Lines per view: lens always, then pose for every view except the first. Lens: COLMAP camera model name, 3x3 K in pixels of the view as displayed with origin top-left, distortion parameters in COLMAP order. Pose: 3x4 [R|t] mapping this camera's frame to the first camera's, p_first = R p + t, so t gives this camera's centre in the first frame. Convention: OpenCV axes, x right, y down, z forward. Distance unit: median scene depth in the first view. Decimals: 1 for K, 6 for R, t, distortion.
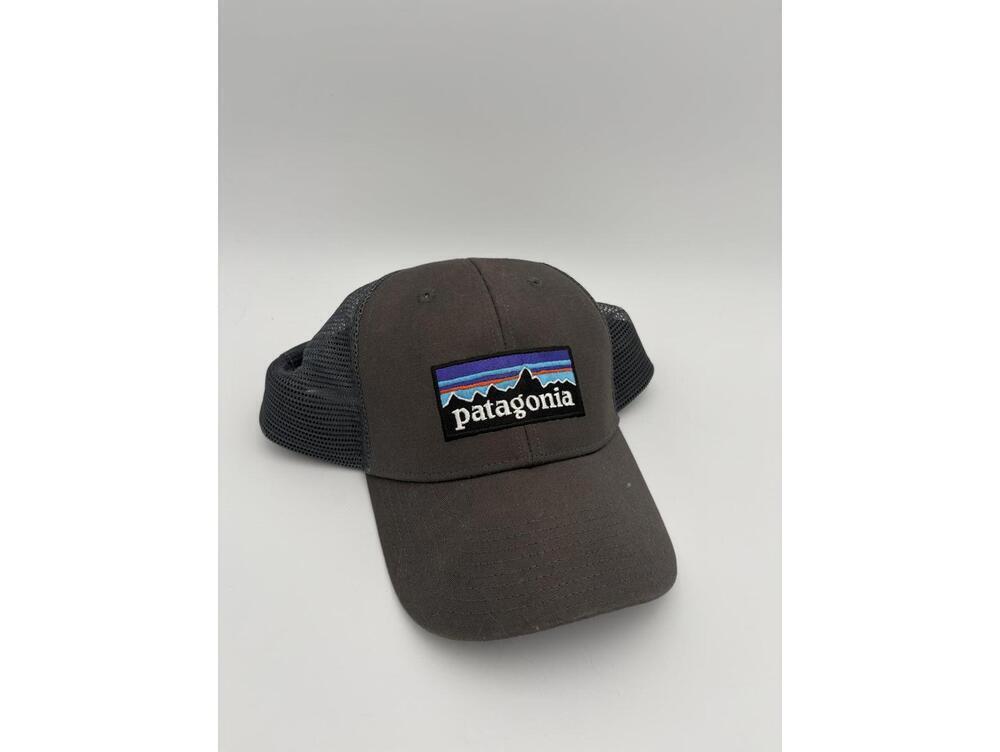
lens RADIAL K [[547.8, 0, 500.0], [0, 547.8, 376.0], [0, 0, 1]] dist [-0.033697, -0.000376]
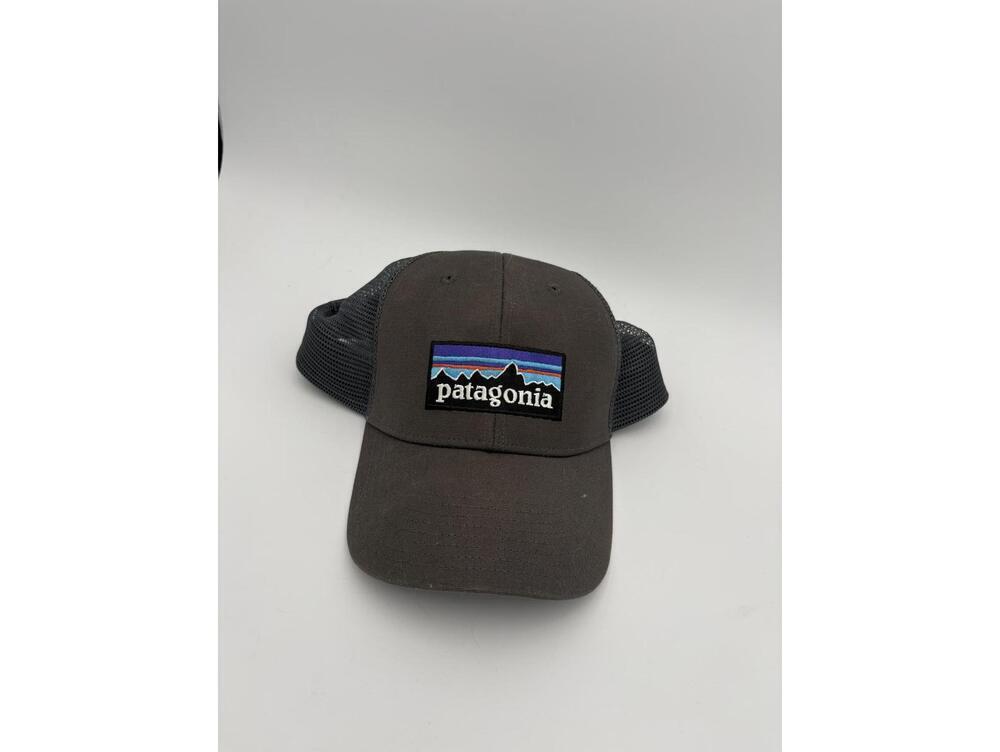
lens RADIAL K [[547.8, 0, 500.0], [0, 547.8, 376.0], [0, 0, 1]] dist [-0.033697, -0.000376]
pose [[0.947107, 0.247385, -0.204423, 0.251236], [-0.243606, 0.968882, 0.043861, -0.031075], [0.208912, 0.008257, 0.977900, -0.058293]]
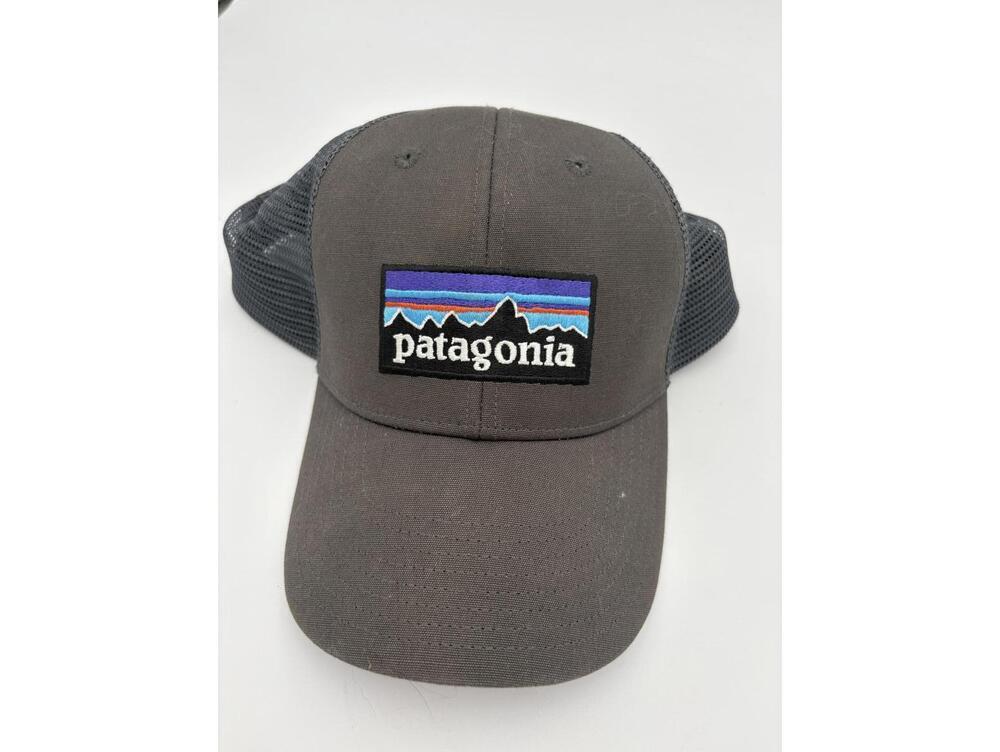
lens RADIAL K [[547.8, 0, 500.0], [0, 547.8, 376.0], [0, 0, 1]] dist [-0.033697, -0.000376]
pose [[0.930629, 0.280839, -0.234646, 0.221452], [-0.196825, 0.924639, 0.326039, -0.144116], [0.308527, -0.257237, 0.915773, 0.366456]]
